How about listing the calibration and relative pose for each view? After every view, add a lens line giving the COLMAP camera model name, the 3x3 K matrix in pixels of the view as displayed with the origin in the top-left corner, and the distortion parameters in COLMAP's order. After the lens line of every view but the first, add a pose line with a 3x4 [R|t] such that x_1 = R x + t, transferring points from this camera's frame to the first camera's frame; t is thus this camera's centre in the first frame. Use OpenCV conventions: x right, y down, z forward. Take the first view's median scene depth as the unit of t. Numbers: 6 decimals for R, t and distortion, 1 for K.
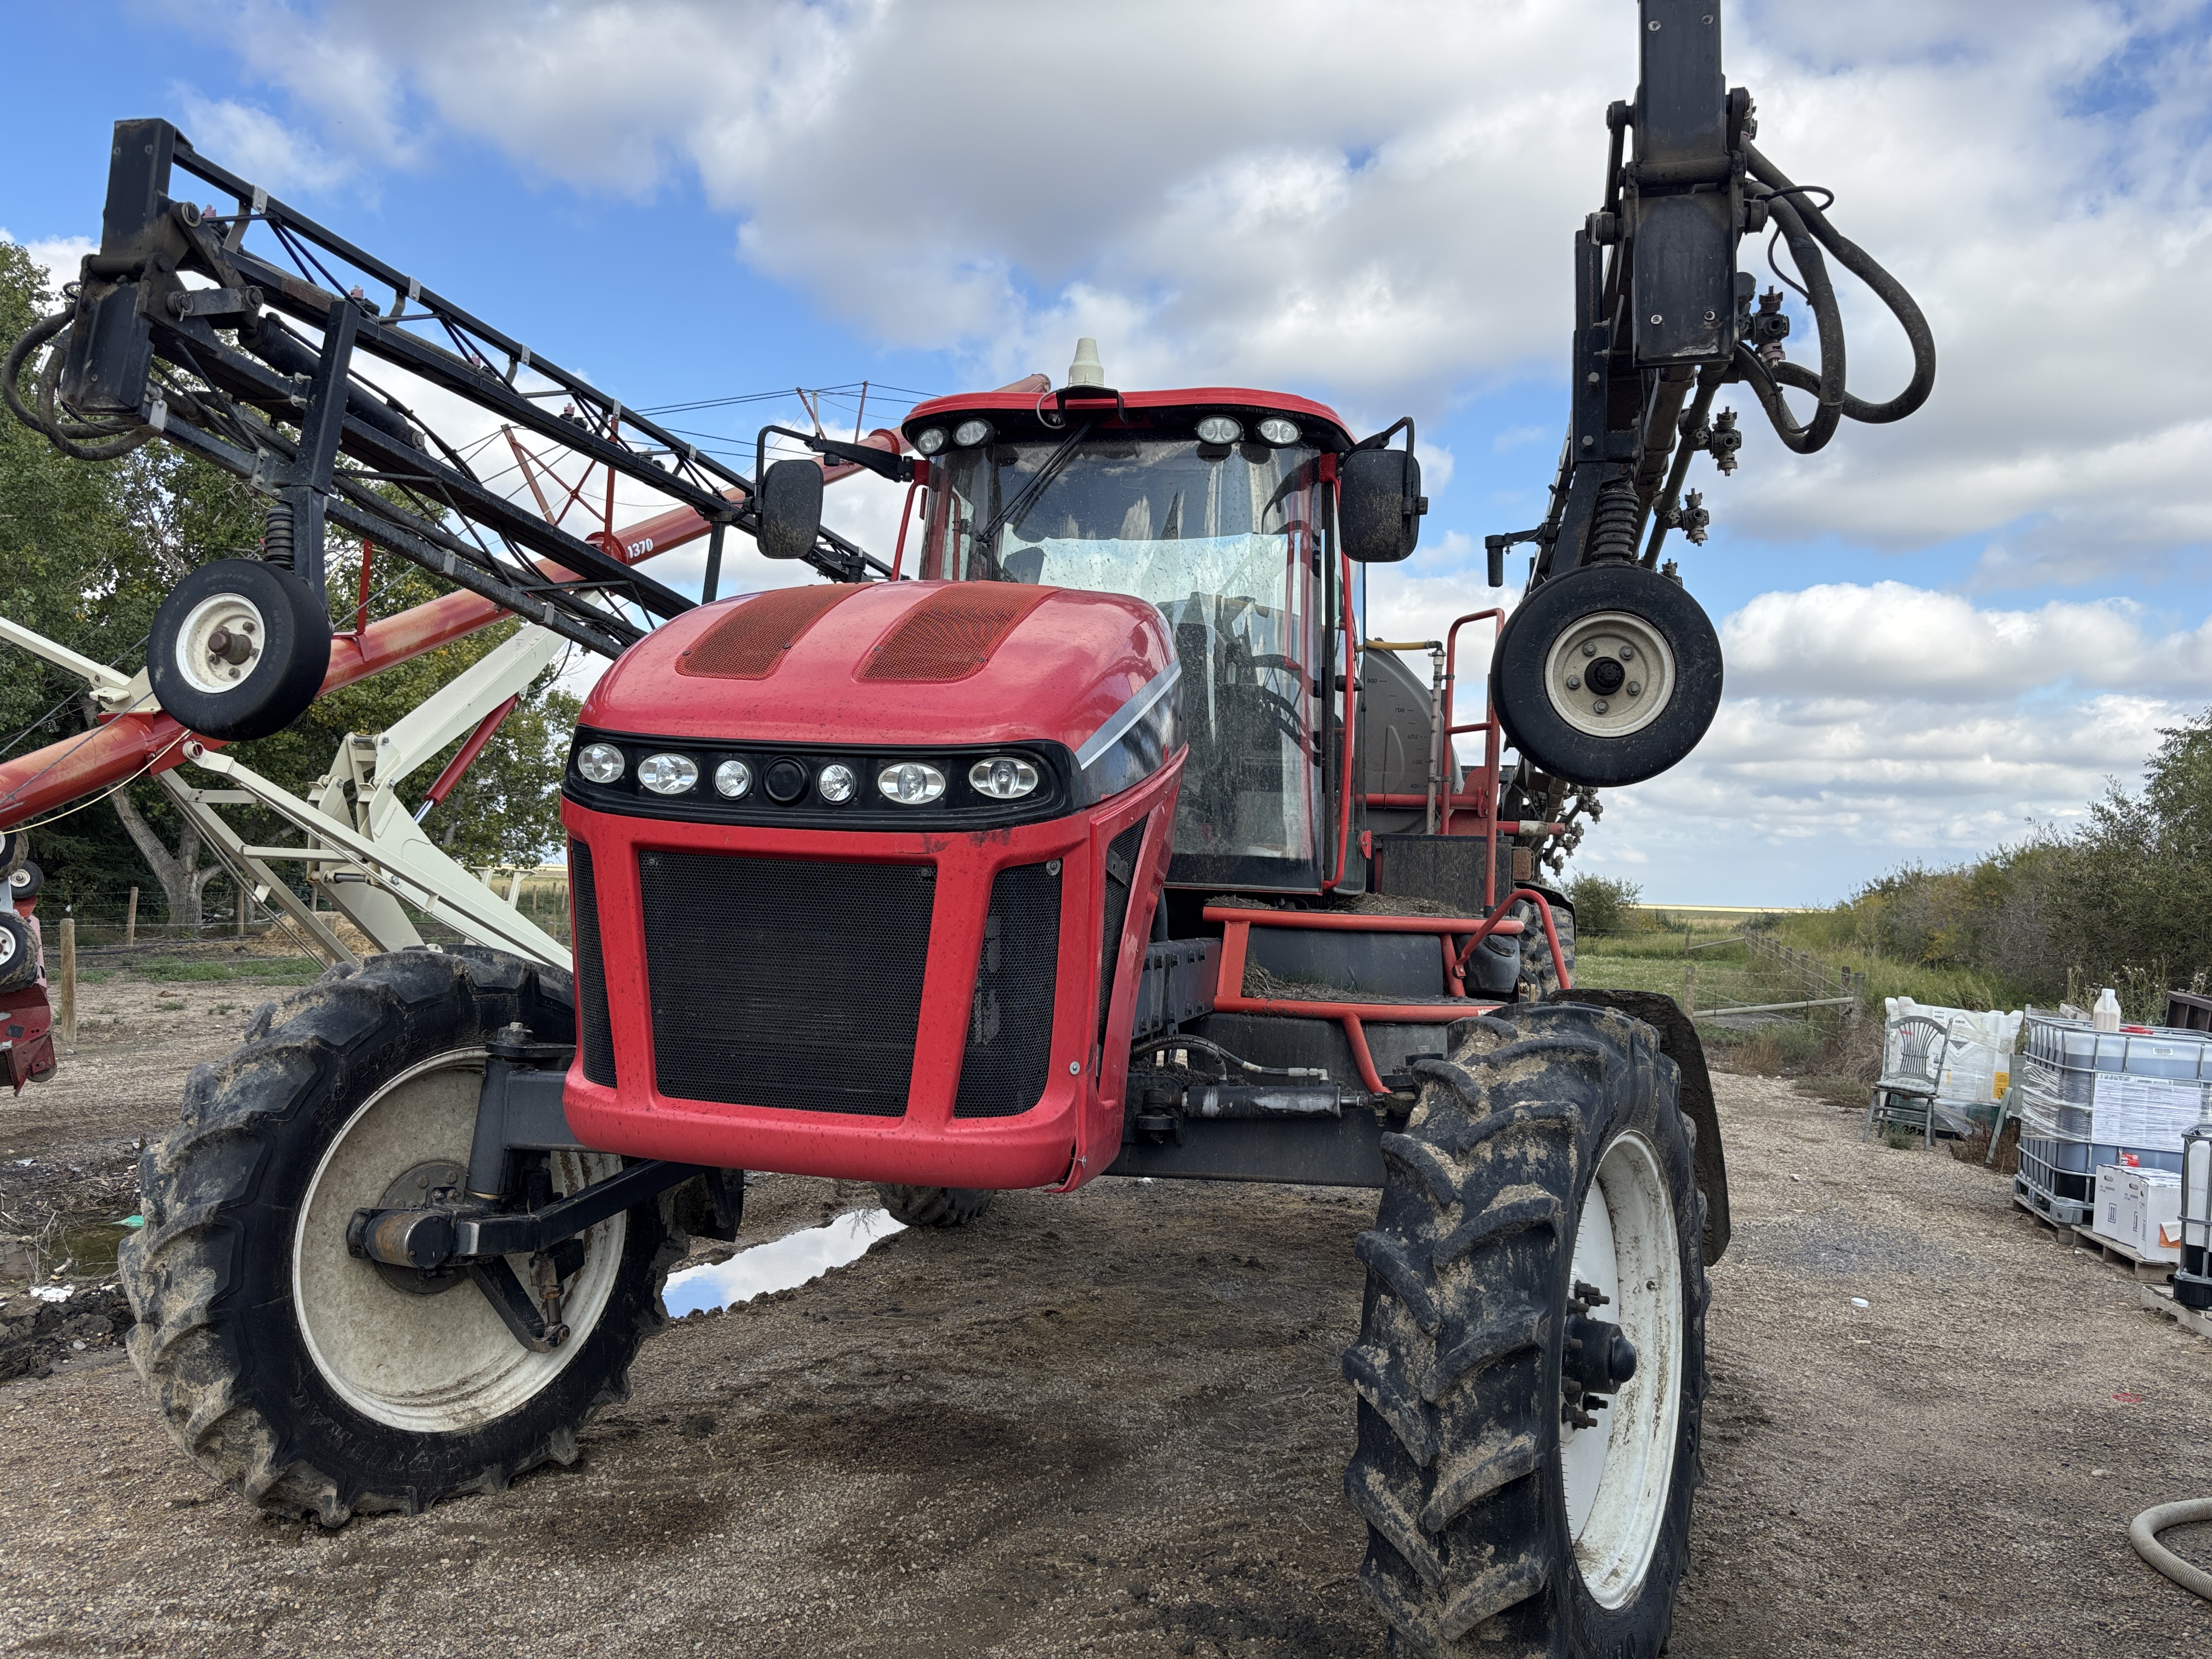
lens RADIAL K [[1673.7, 0, 1136.2], [0, 1673.7, 857.4], [0, 0, 1]] dist [0.029476, -0.046343]
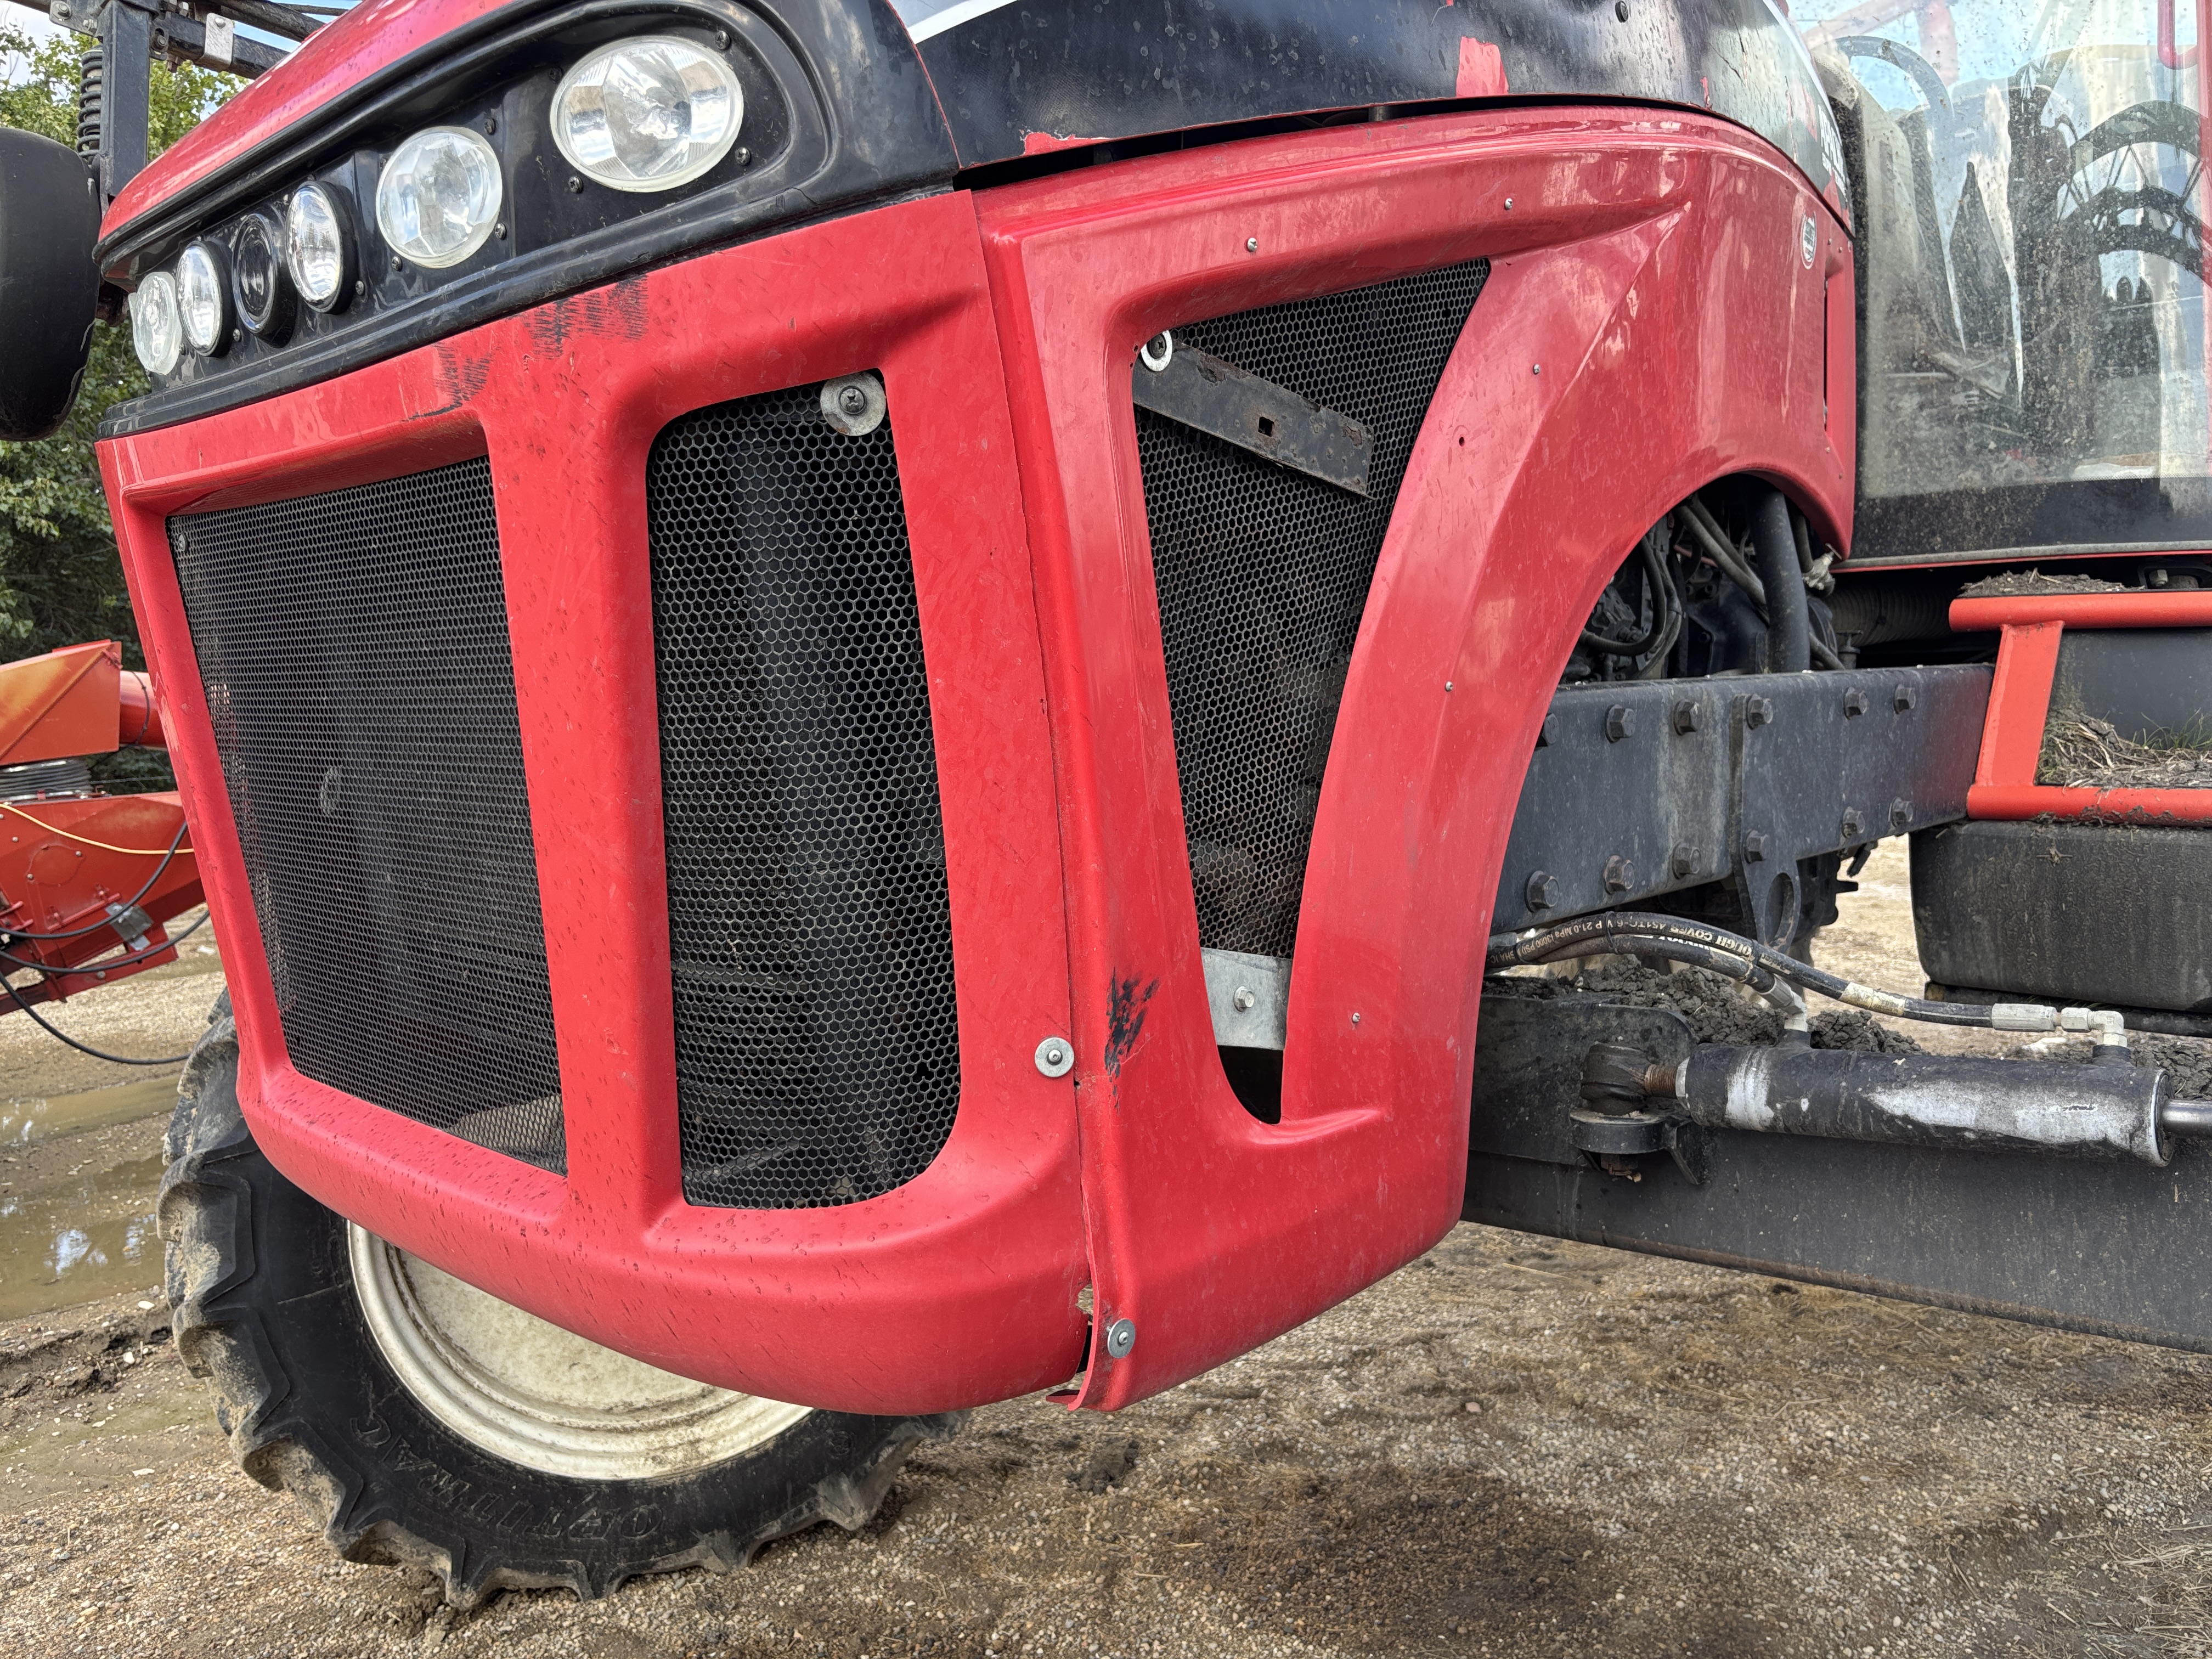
lens RADIAL K [[1673.7, 0, 1136.2], [0, 1673.7, 857.4], [0, 0, 1]] dist [0.029476, -0.046343]
pose [[0.855920, -0.013175, -0.516941, 0.111420], [0.077334, 0.991694, 0.102771, 0.044582], [0.511293, -0.127941, 0.849829, 0.584725]]
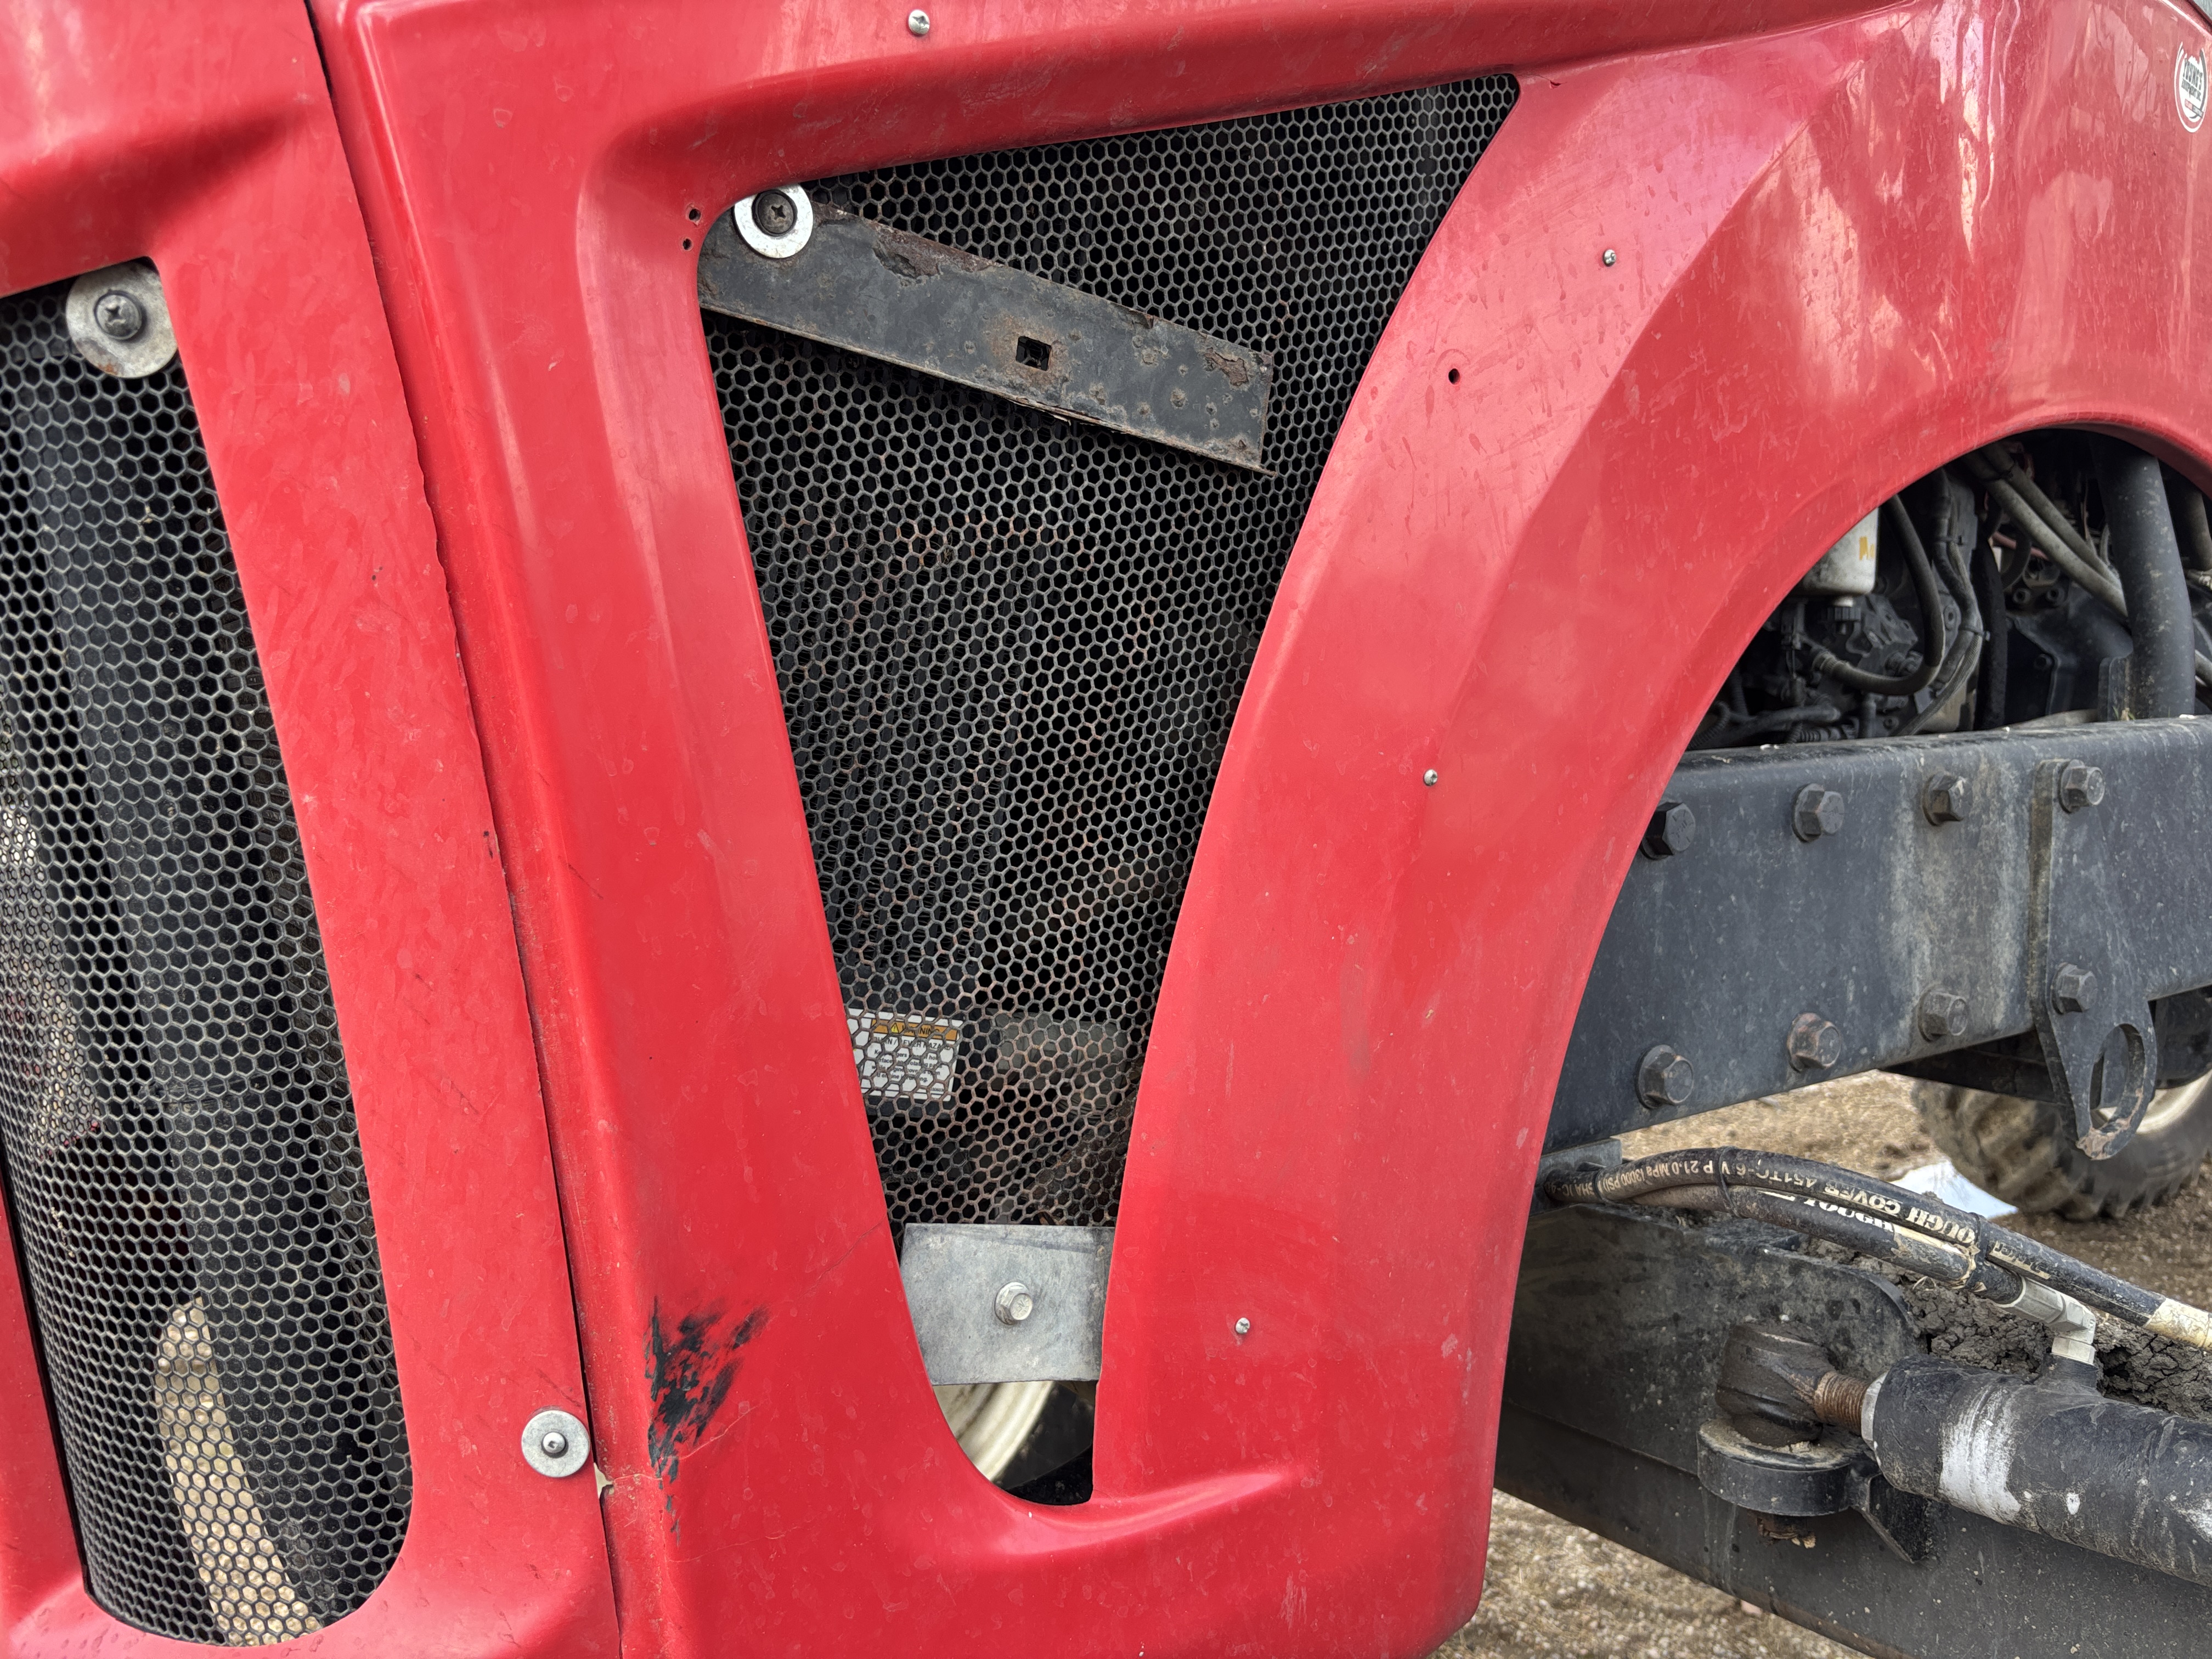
lens RADIAL K [[1686.5, 0, 1155.1], [0, 1686.5, 809.3], [0, 0, 1]] dist [0.002789, -0.006966]
pose [[0.726331, -0.001082, -0.687344, 0.108821], [0.066169, 0.995464, 0.068356, 0.037936], [0.684153, -0.095130, 0.723108, 0.722875]]
